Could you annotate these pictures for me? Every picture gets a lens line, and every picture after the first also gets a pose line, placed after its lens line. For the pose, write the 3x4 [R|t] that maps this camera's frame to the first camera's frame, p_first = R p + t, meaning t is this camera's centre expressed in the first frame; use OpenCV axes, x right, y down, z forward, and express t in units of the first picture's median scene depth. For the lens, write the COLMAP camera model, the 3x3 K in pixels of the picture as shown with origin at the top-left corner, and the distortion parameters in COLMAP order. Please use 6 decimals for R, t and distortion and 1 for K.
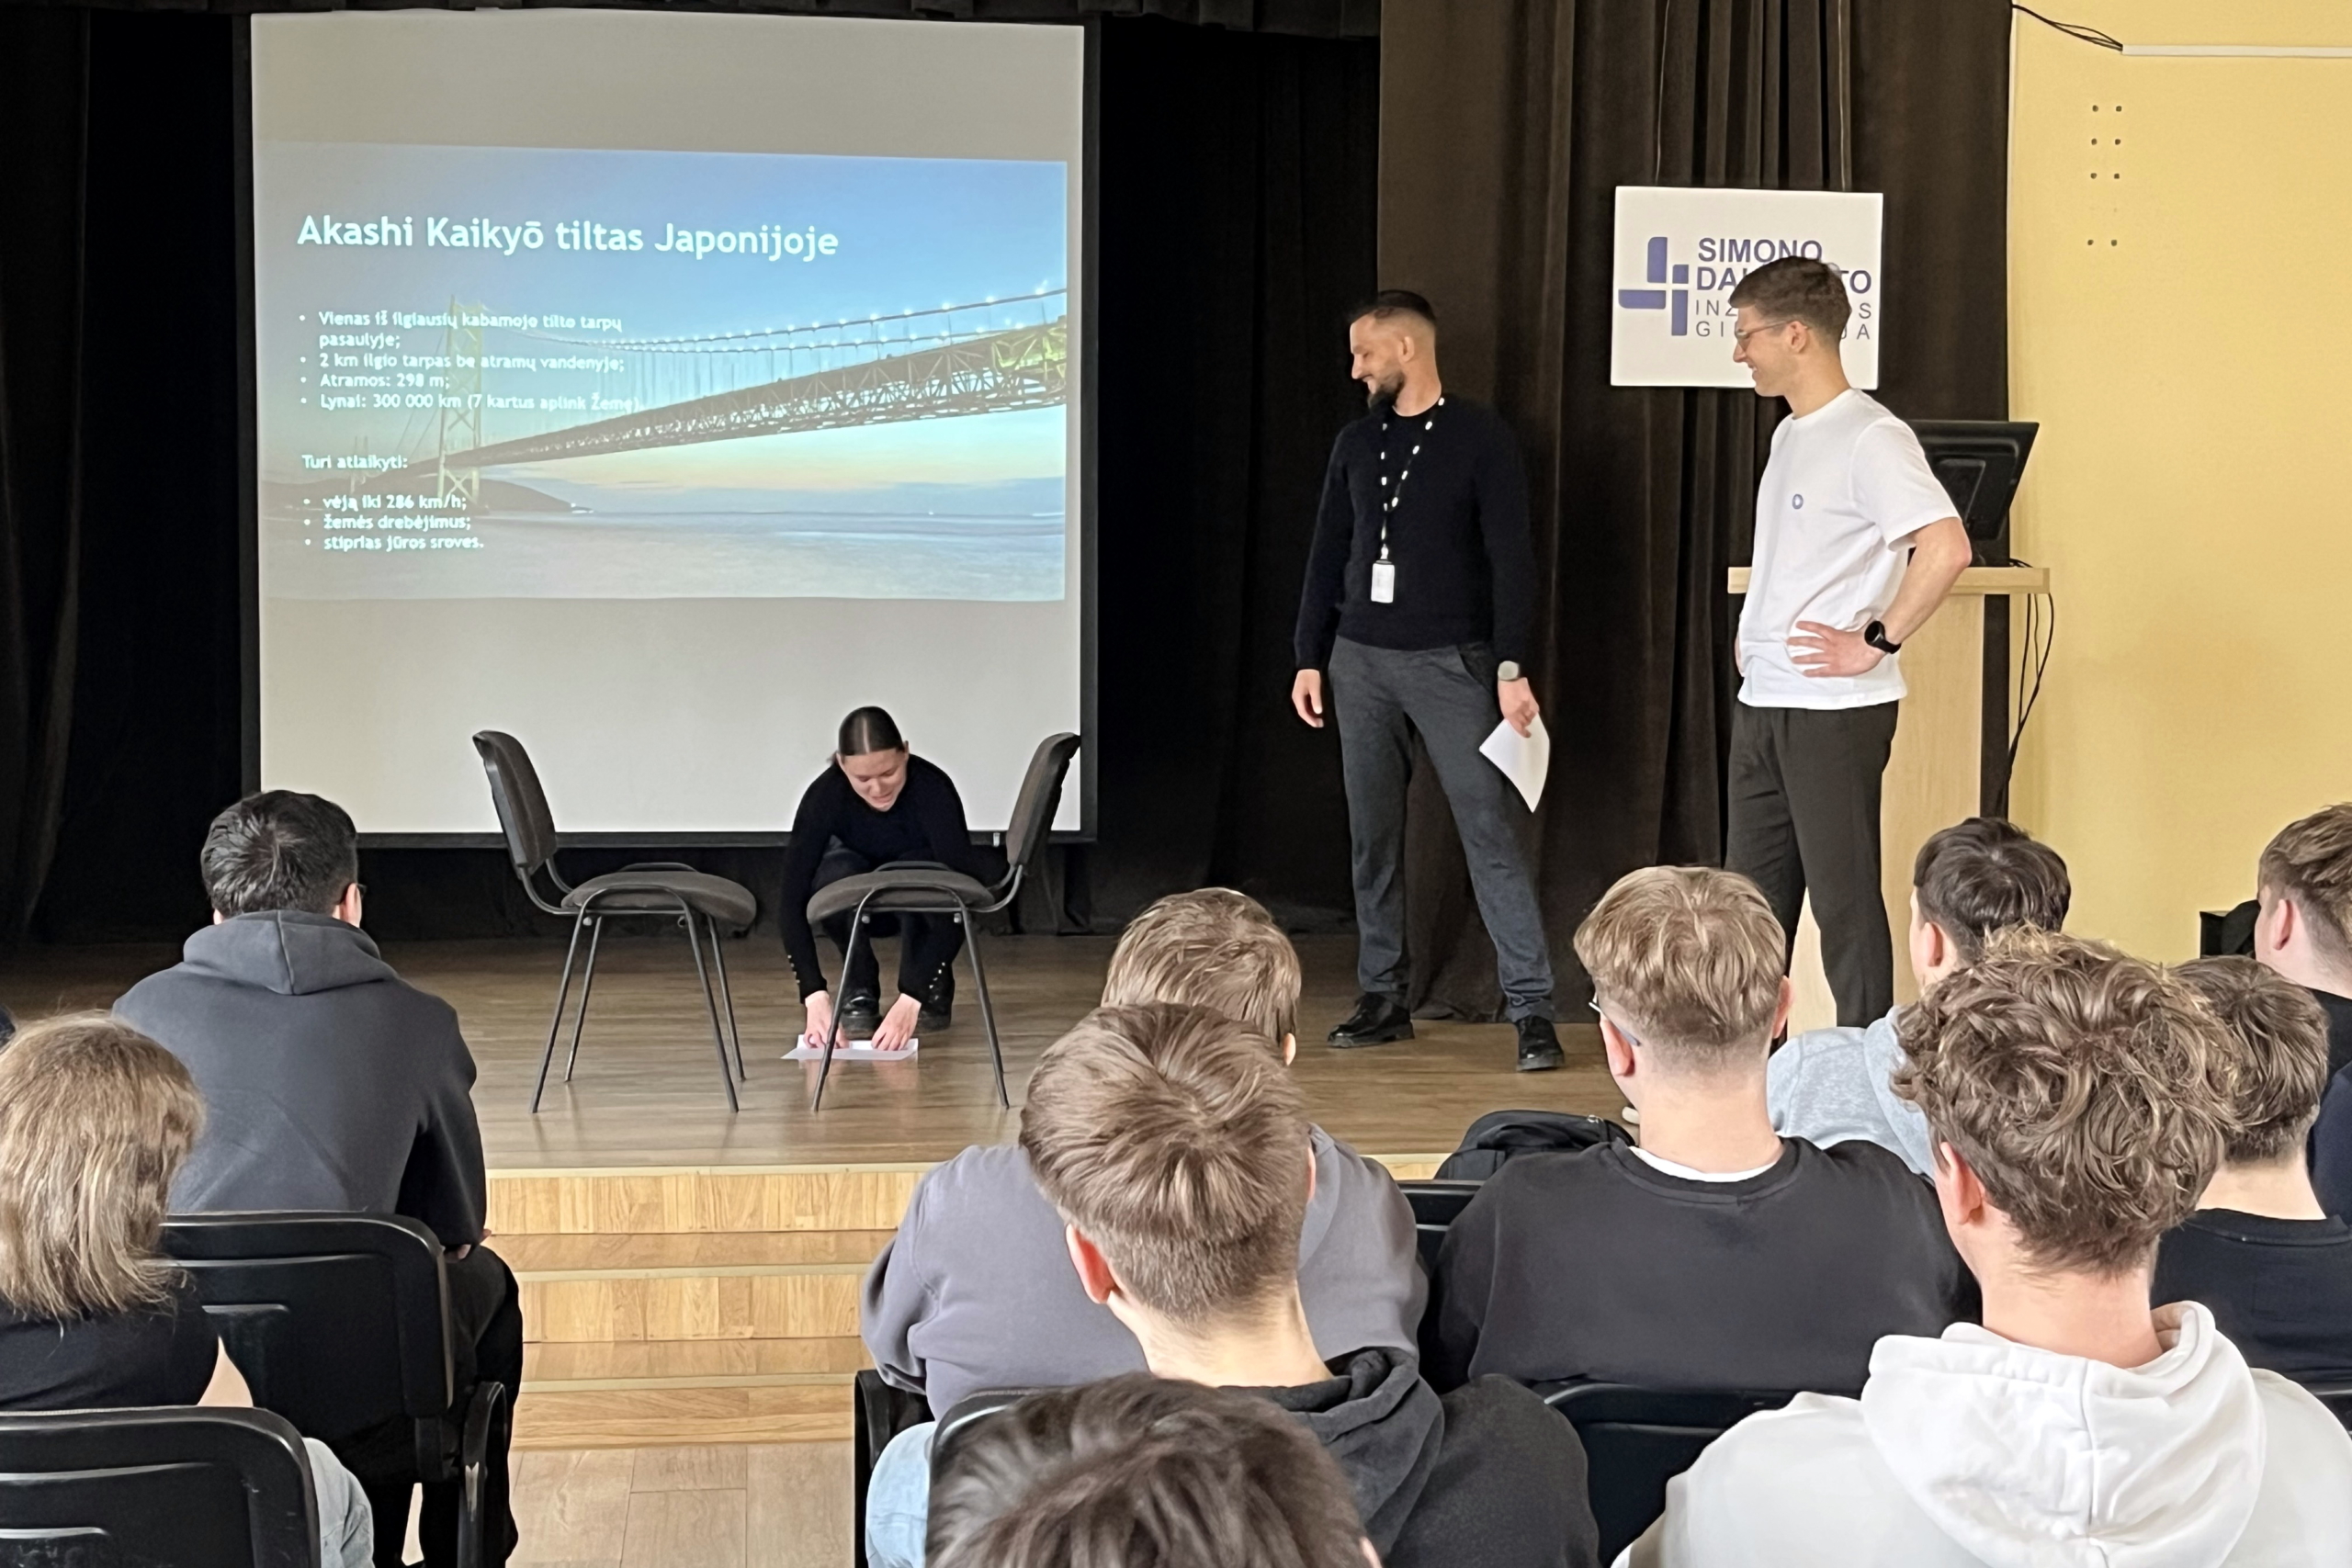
lens RADIAL K [[3548.9, 0, 1294.9], [0, 3548.9, 786.9], [0, 0, 1]] dist [0.105438, -0.087559]
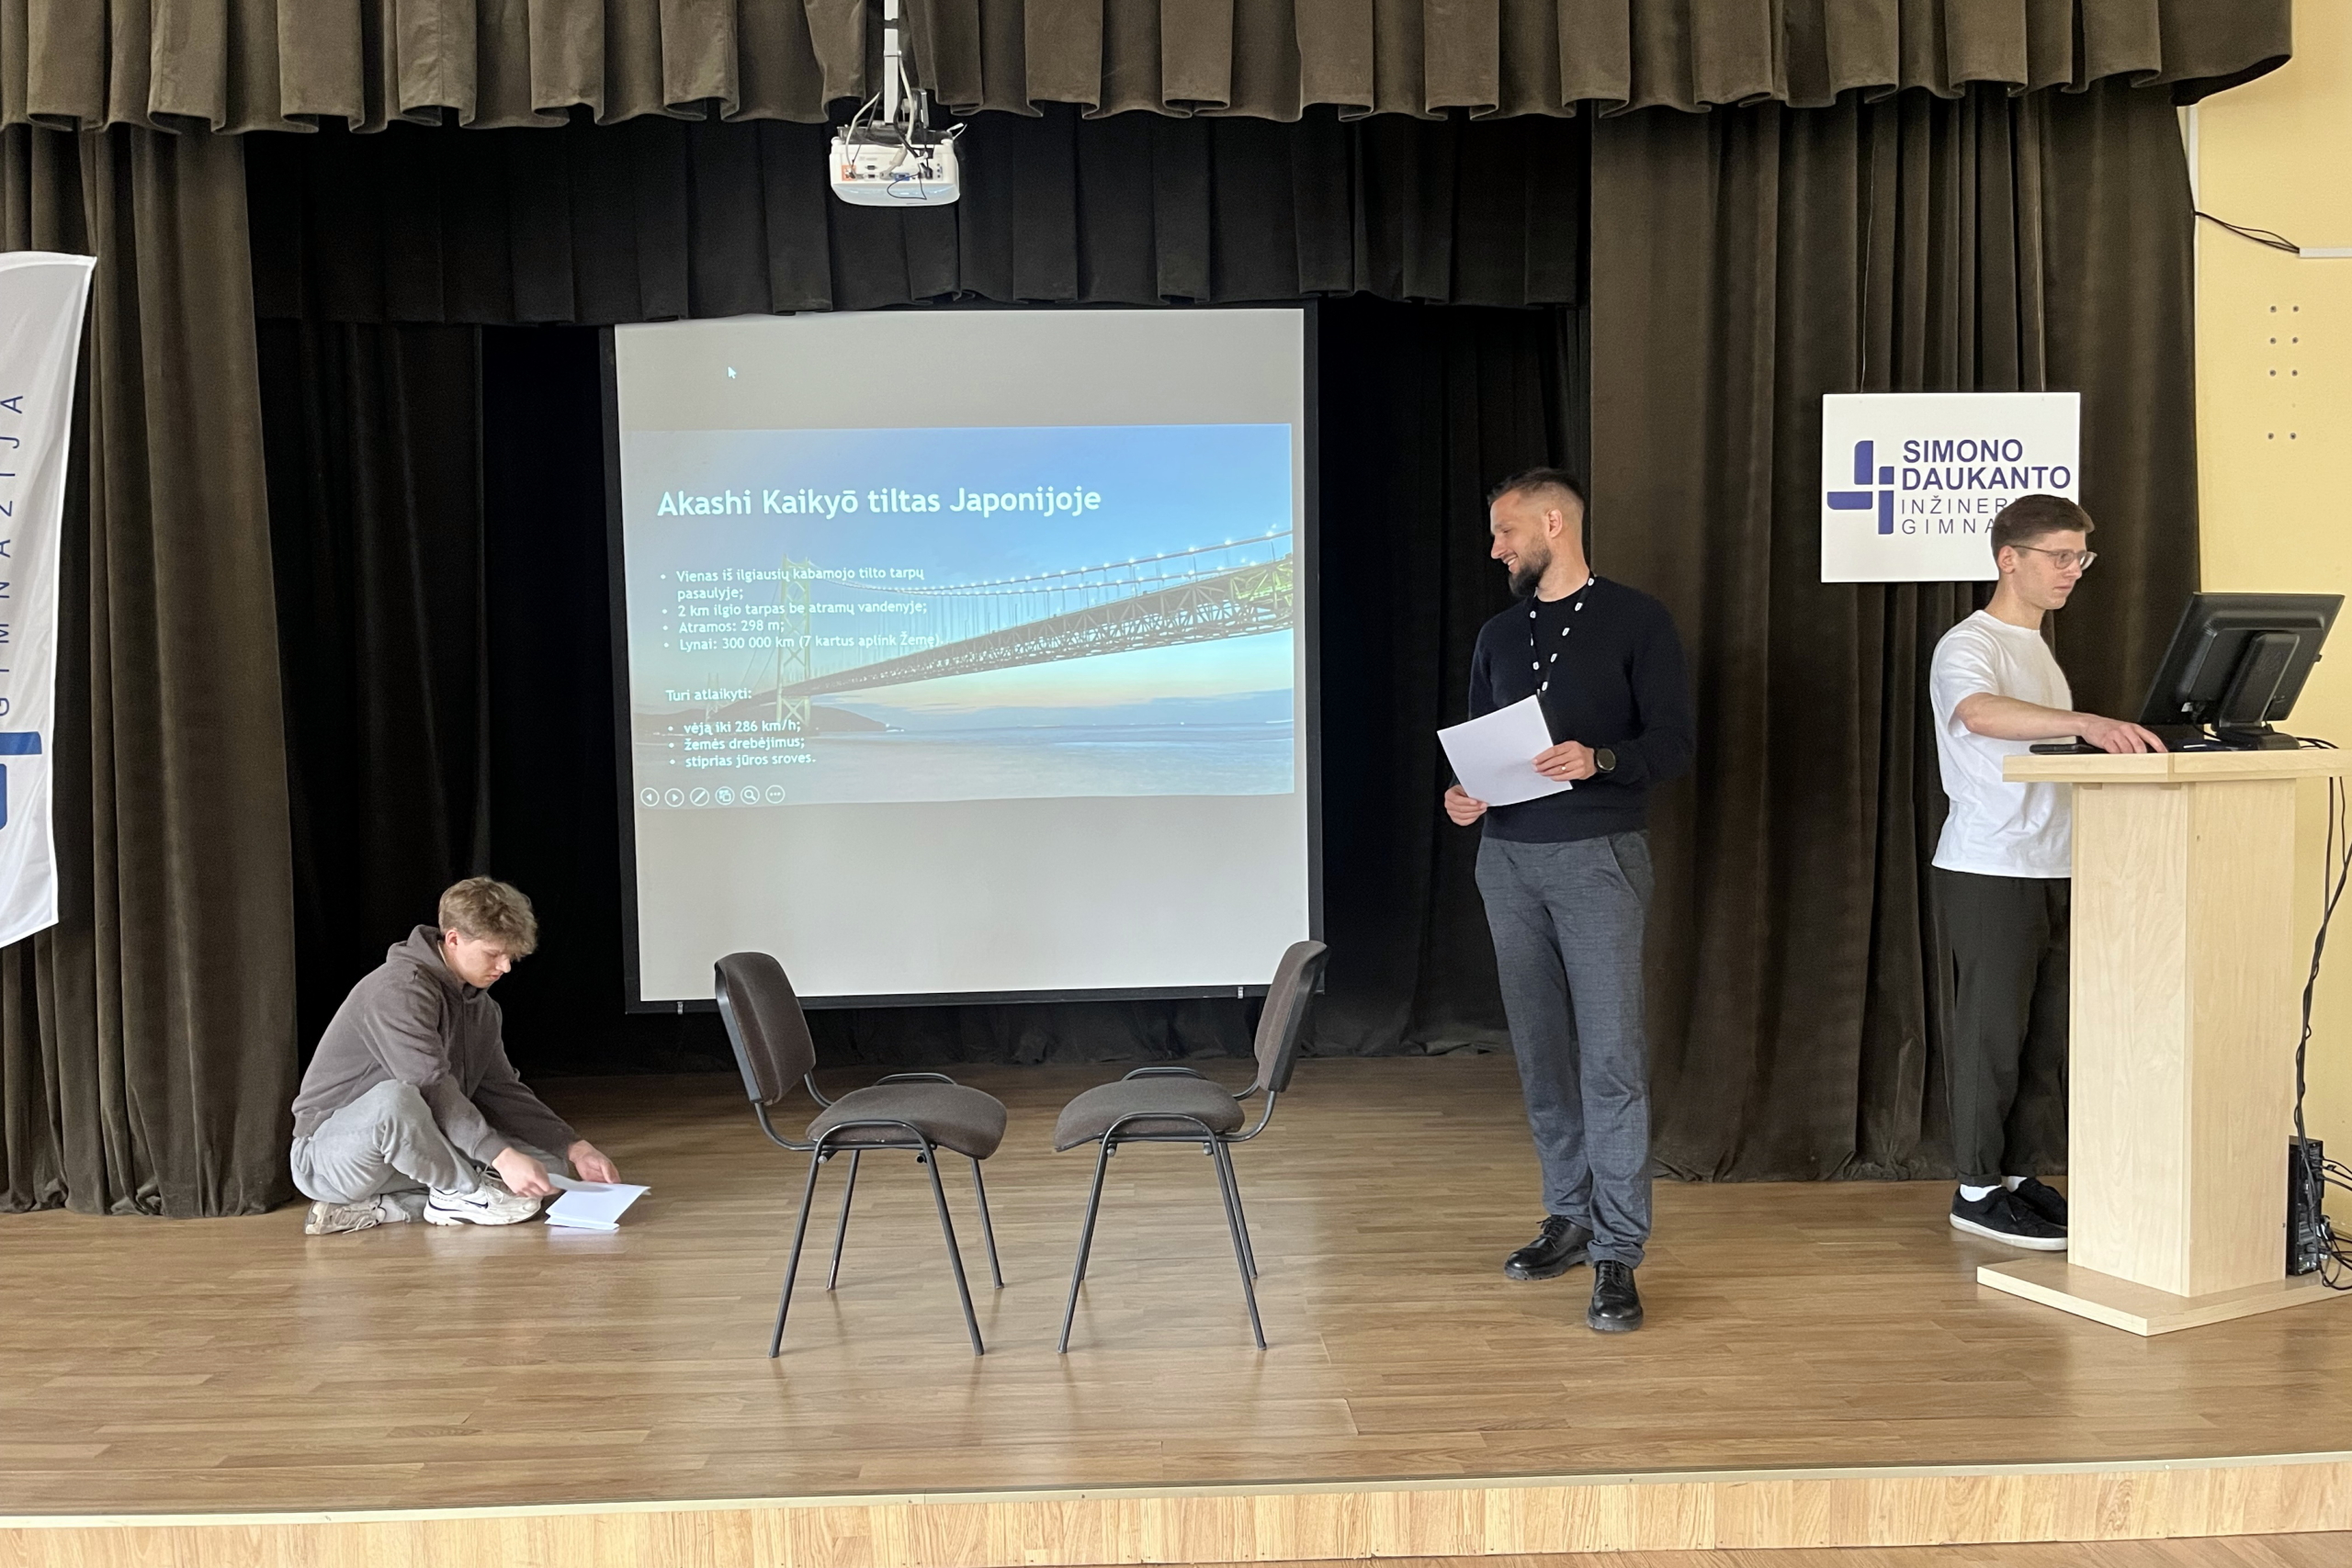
lens RADIAL K [[1821.2, 0, 1177.8], [0, 1821.2, 849.8], [0, 0, 1]] dist [0.050469, -0.079345]
pose [[0.993381, -0.018881, -0.113303, -0.036207], [0.018107, 0.999805, -0.007854, -0.030625], [0.113430, 0.005751, 0.993529, 0.403669]]
